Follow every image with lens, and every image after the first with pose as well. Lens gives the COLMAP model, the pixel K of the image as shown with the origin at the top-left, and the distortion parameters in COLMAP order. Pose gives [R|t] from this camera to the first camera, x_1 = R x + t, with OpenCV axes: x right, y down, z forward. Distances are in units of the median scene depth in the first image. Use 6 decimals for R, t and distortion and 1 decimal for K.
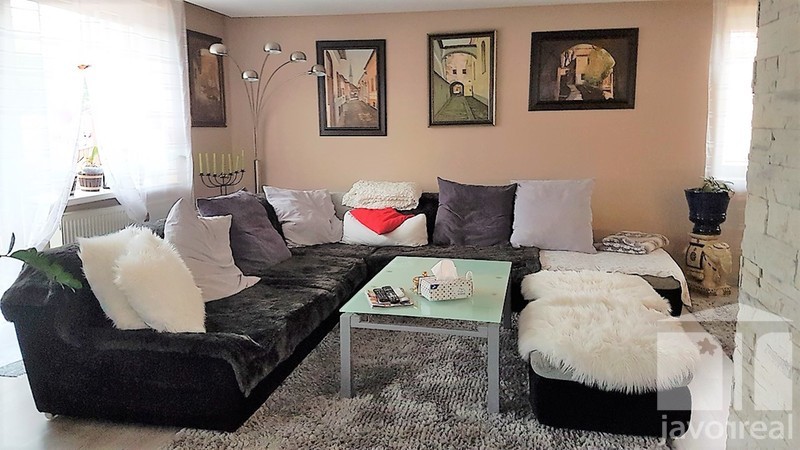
lens RADIAL K [[593.8, 0, 398.7], [0, 593.8, 223.6], [0, 0, 1]] dist [0.034815, -0.055460]
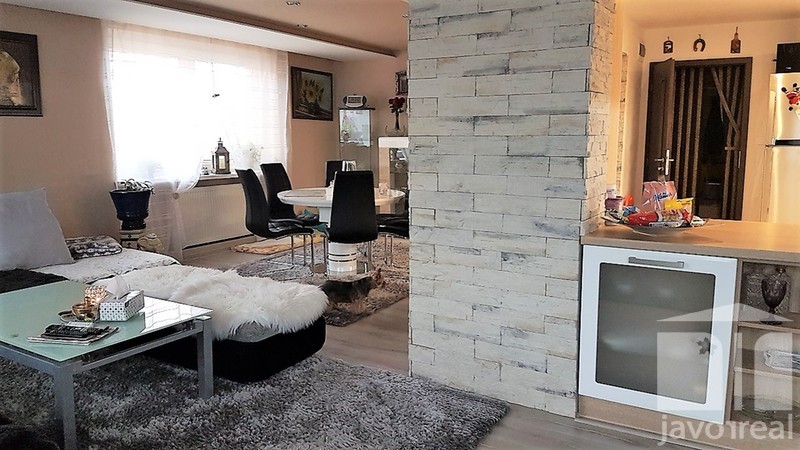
lens RADIAL K [[593.8, 0, 406.3], [0, 593.8, 223.0], [0, 0, 1]] dist [0.034815, -0.055460]
pose [[0.281122, -0.135587, 0.950045, -0.429105], [0.143558, 0.984771, 0.098064, -0.031456], [-0.948874, 0.108818, 0.296306, 0.167944]]
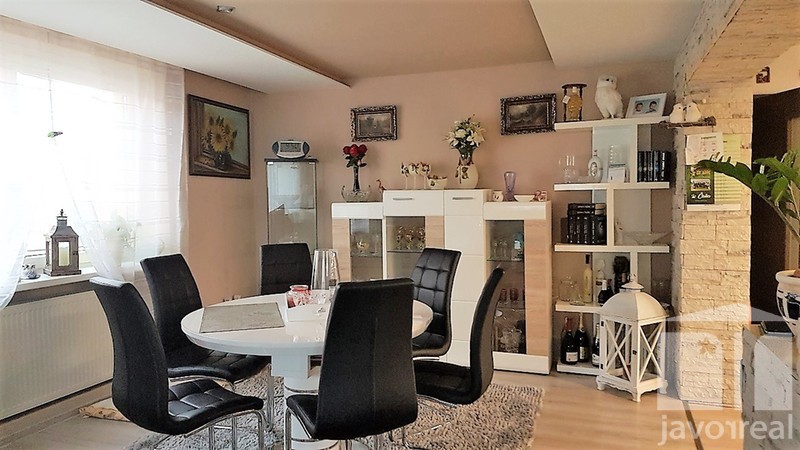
lens RADIAL K [[593.8, 0, 395.0], [0, 593.8, 218.7], [0, 0, 1]] dist [0.034815, -0.055460]
pose [[0.085977, -0.038040, 0.995571, -0.277852], [0.155728, 0.987502, 0.024283, -0.050276], [-0.984051, 0.152950, 0.090827, 0.262942]]
